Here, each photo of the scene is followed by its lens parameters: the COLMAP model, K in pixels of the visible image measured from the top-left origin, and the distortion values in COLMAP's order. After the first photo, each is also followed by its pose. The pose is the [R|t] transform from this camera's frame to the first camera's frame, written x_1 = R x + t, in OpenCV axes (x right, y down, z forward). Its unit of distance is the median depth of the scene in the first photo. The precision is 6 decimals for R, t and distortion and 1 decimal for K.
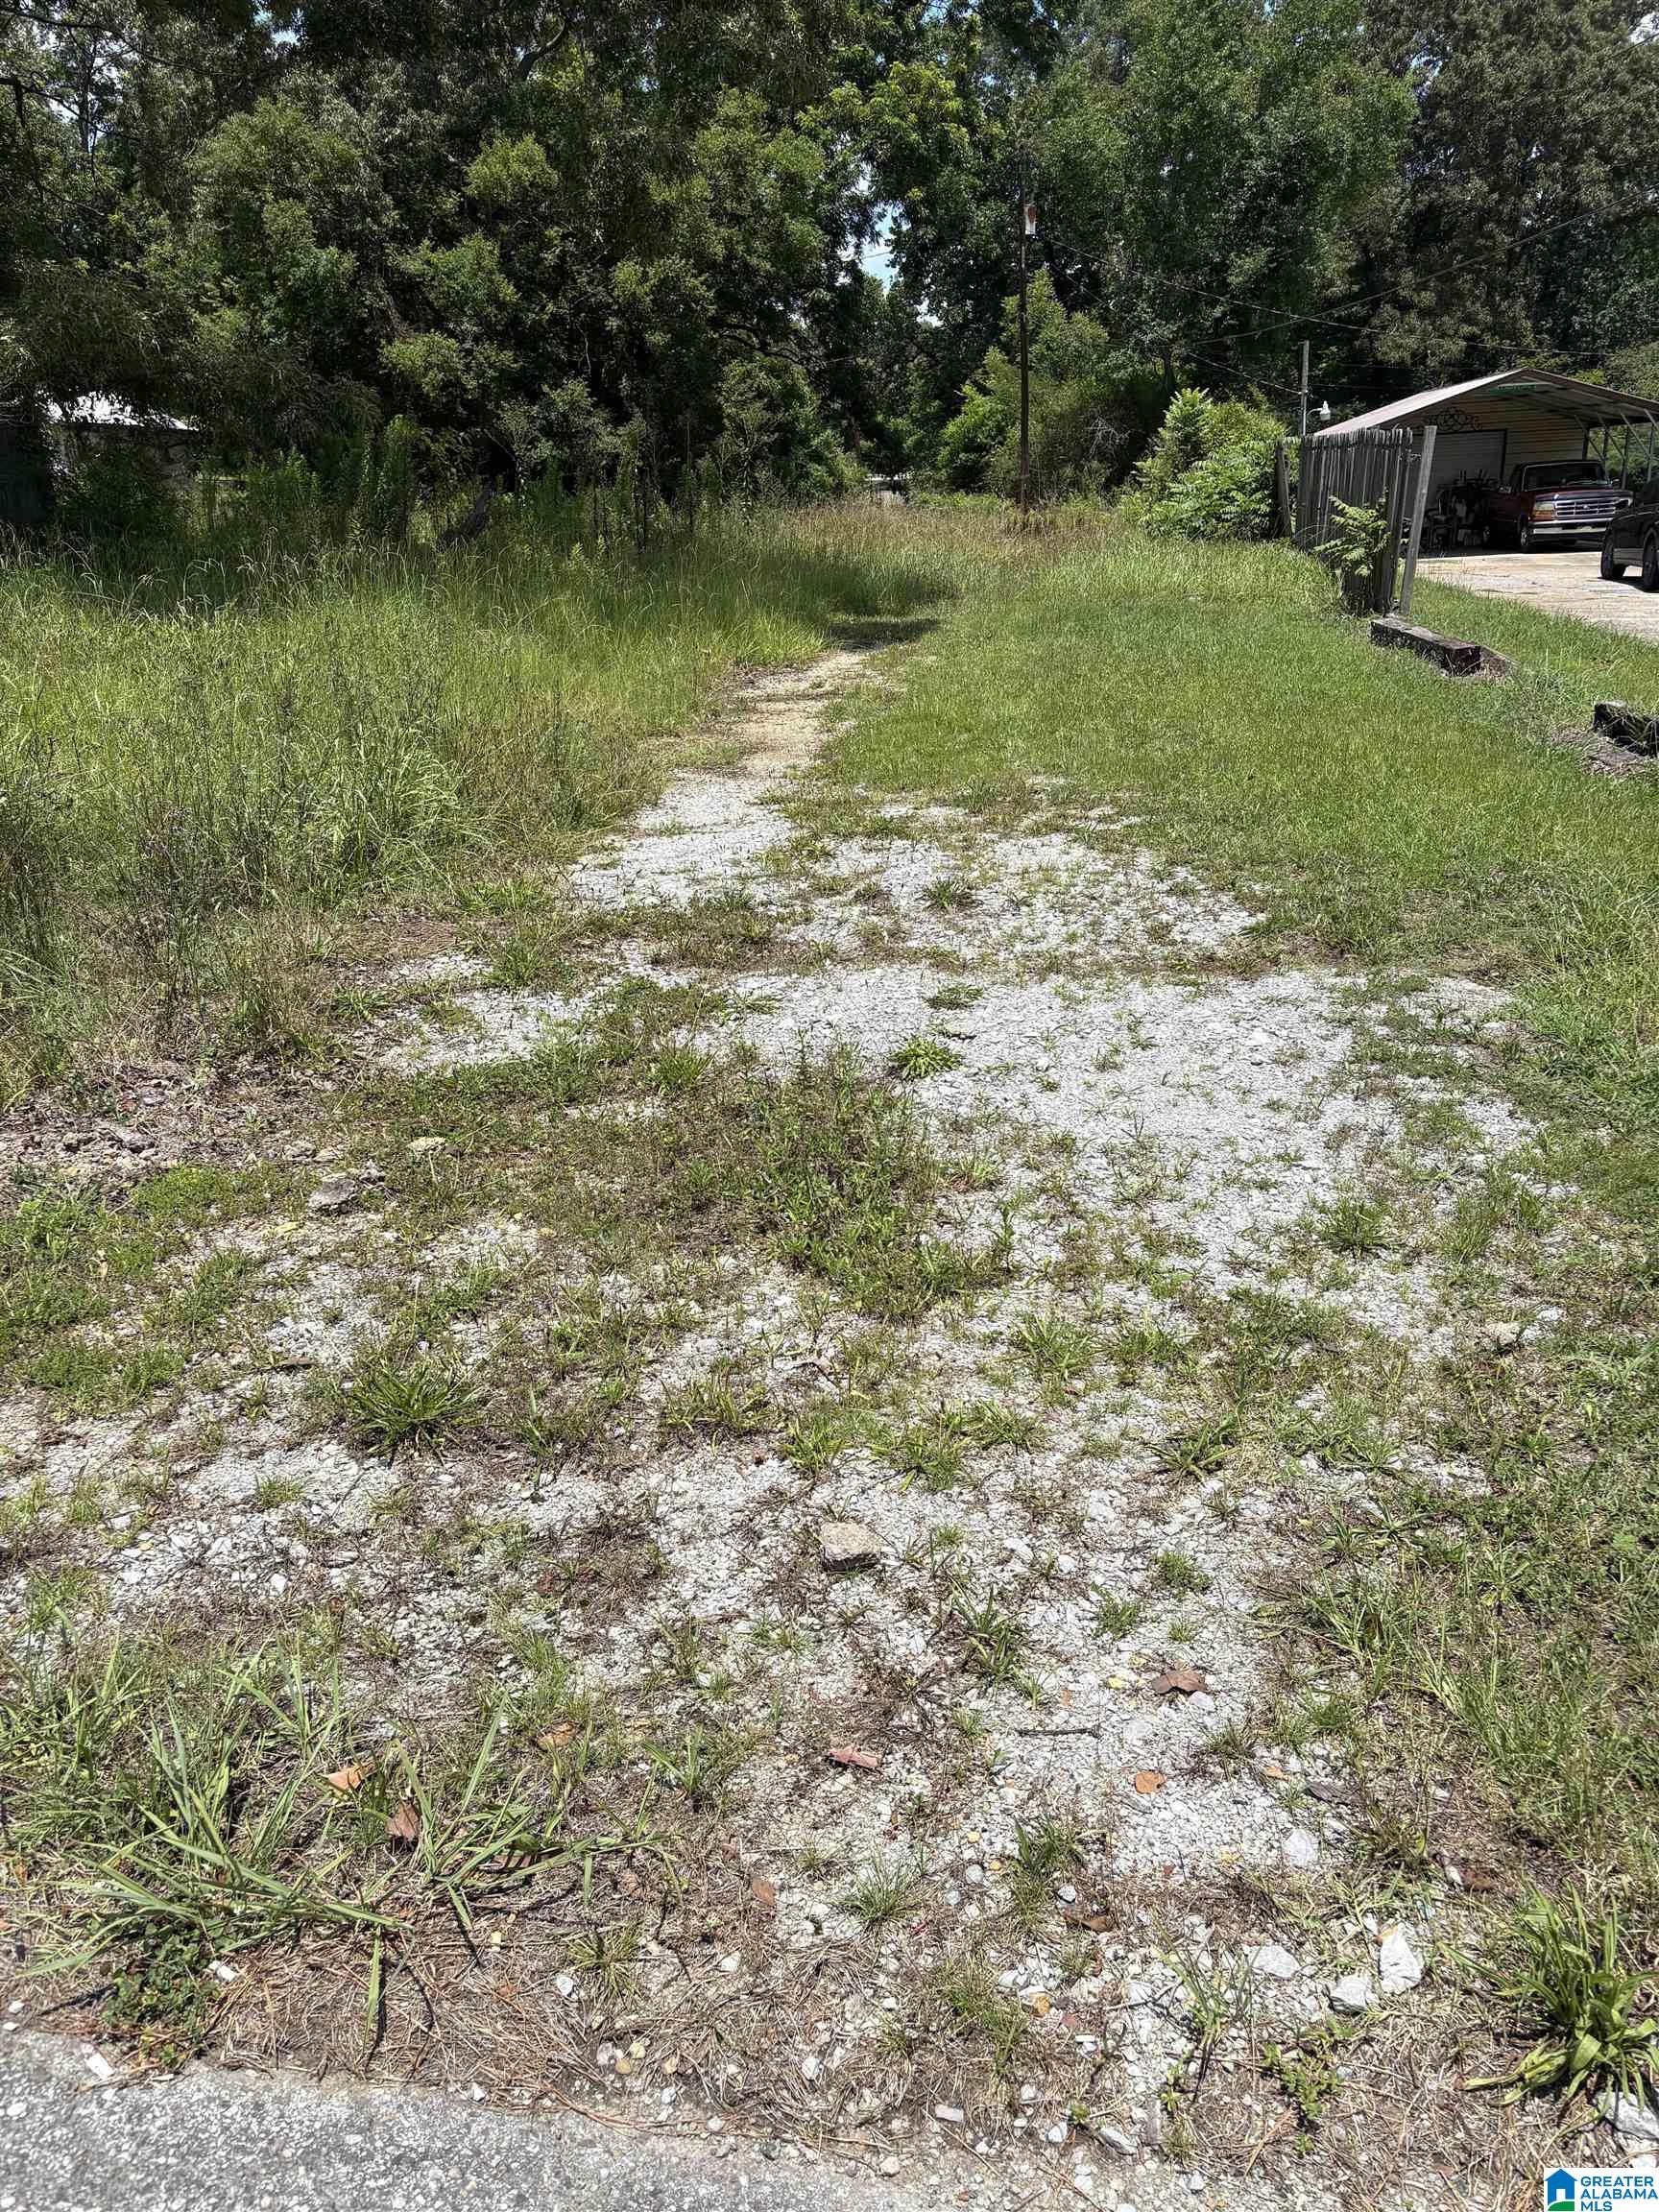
lens RADIAL K [[1566.5, 0, 809.8], [0, 1566.5, 1148.4], [0, 0, 1]] dist [0.005578, -0.035495]
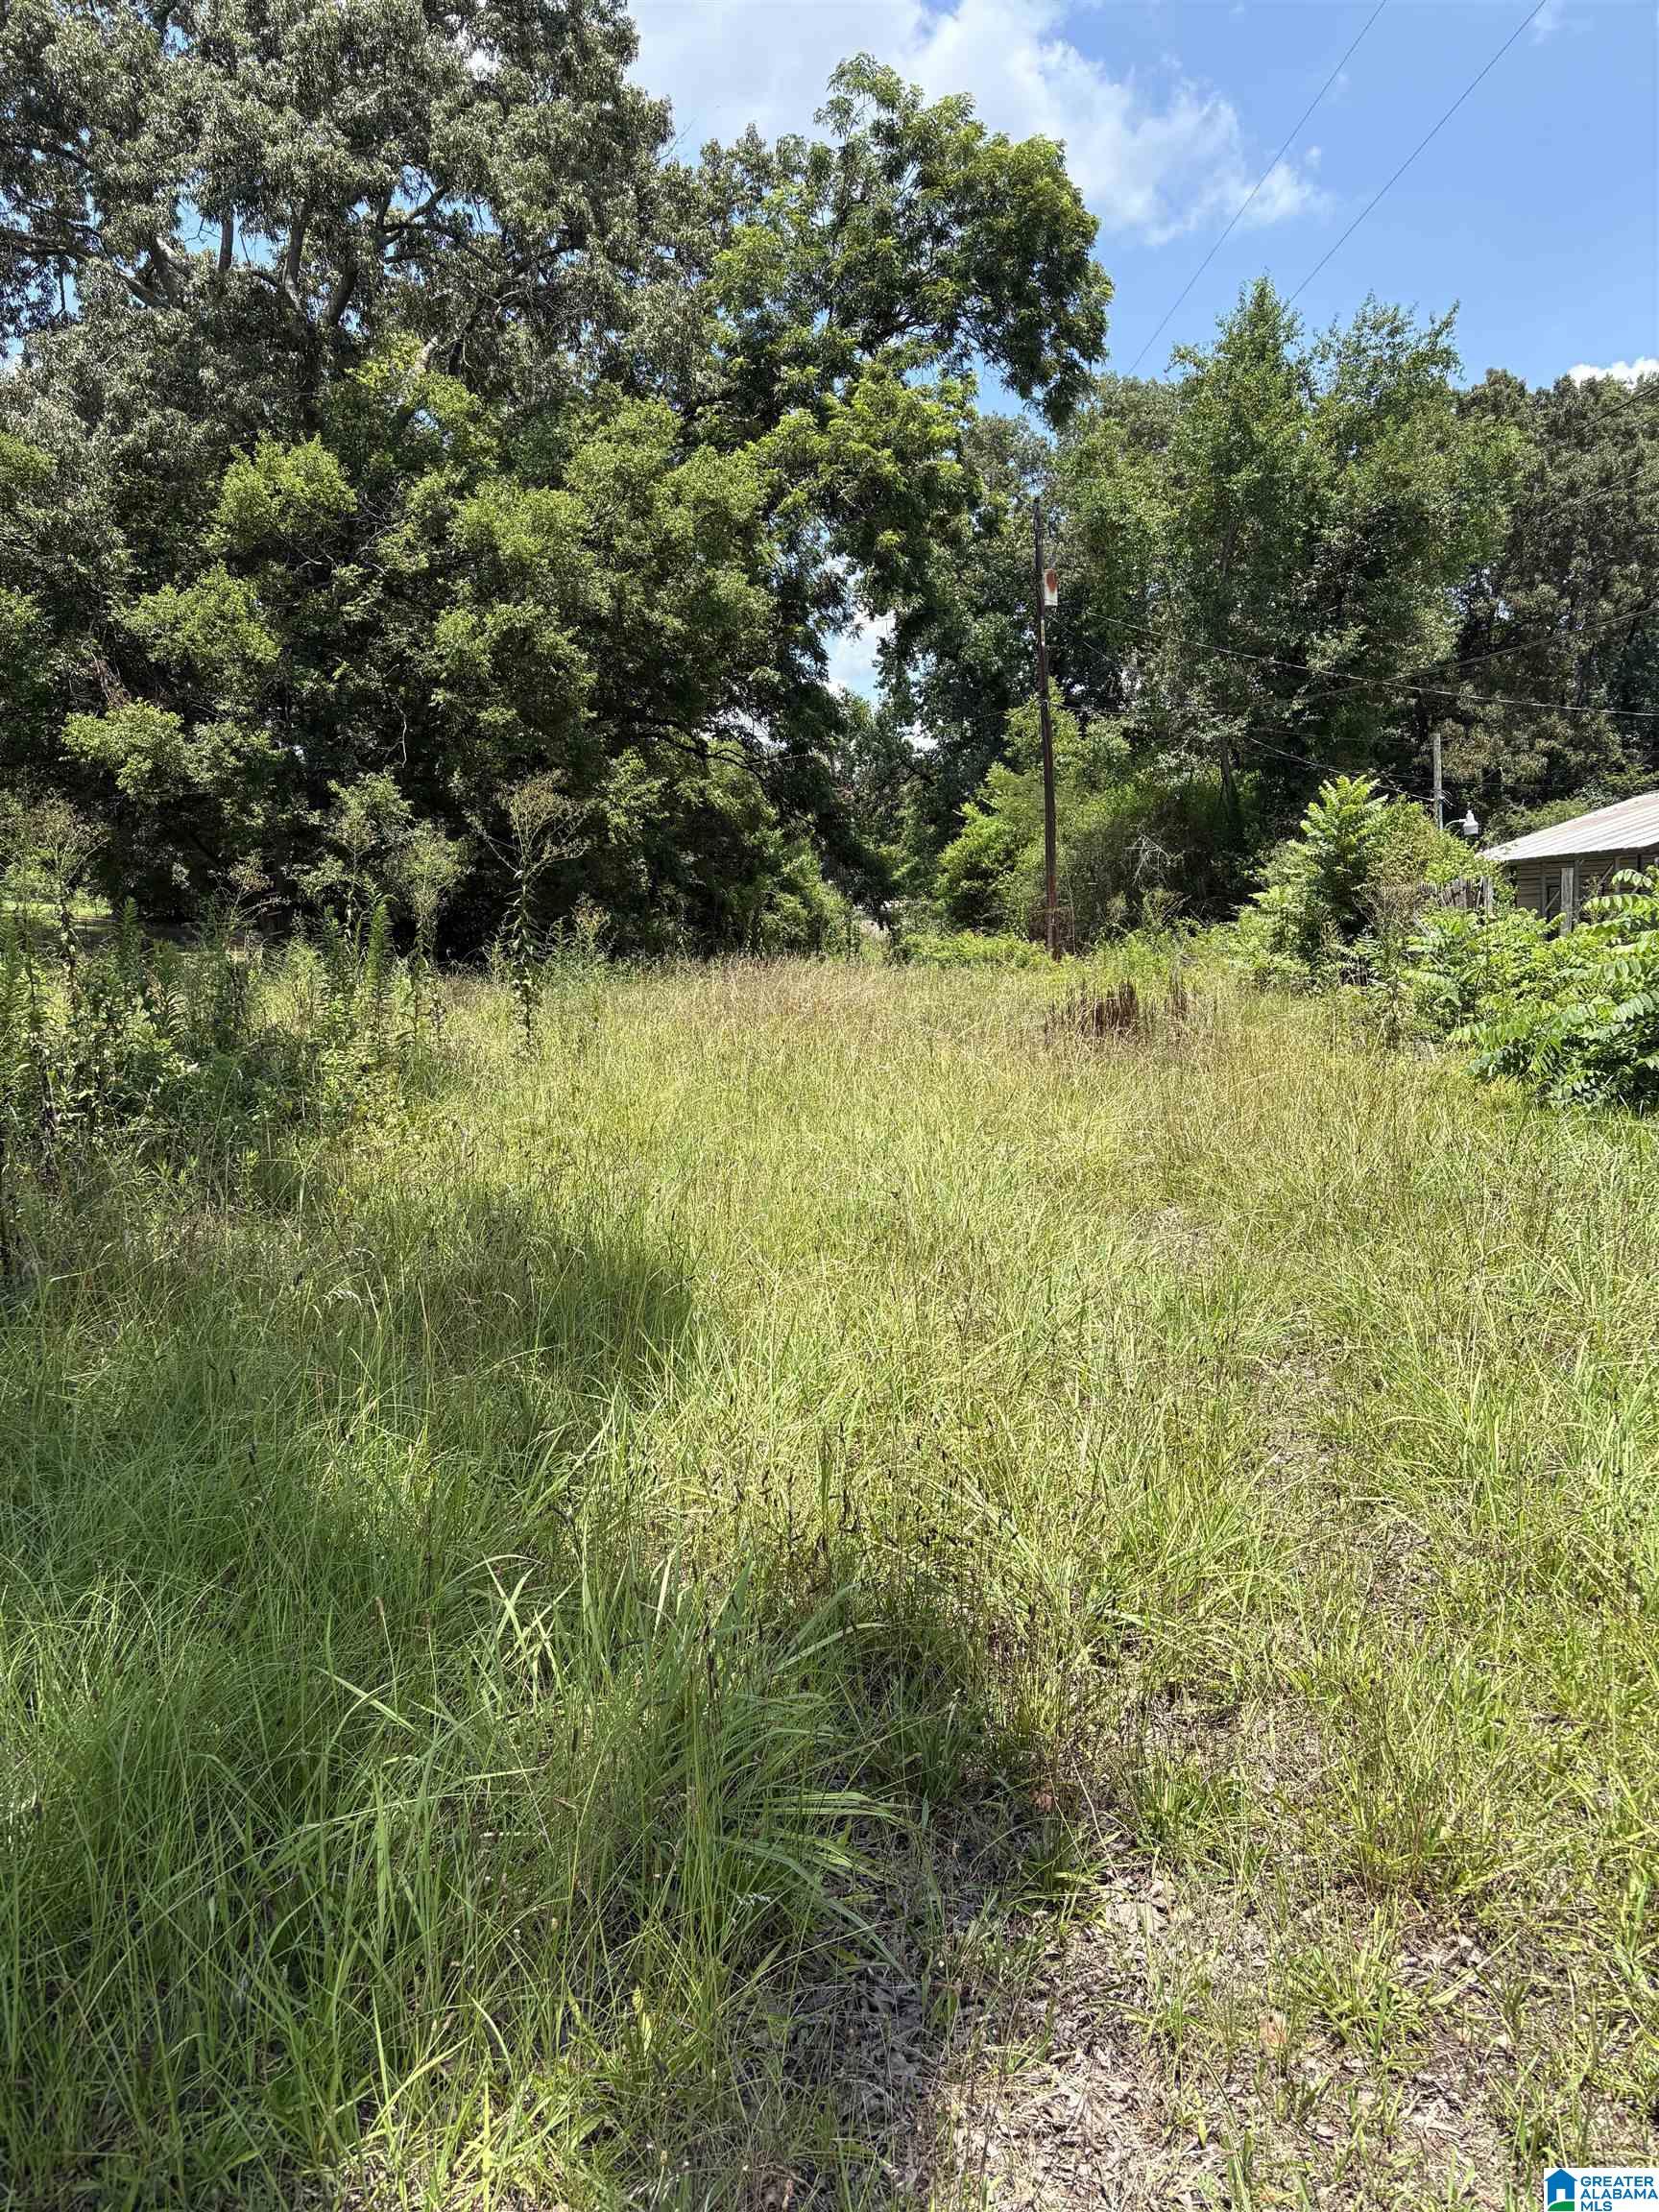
lens RADIAL K [[1566.5, 0, 809.8], [0, 1566.5, 1148.4], [0, 0, 1]] dist [0.005578, -0.035495]
pose [[0.999978, -0.001106, -0.006543, 0.033938], [-0.000549, 0.968834, -0.247711, -0.161904], [0.006613, 0.247709, 0.968812, 0.370370]]
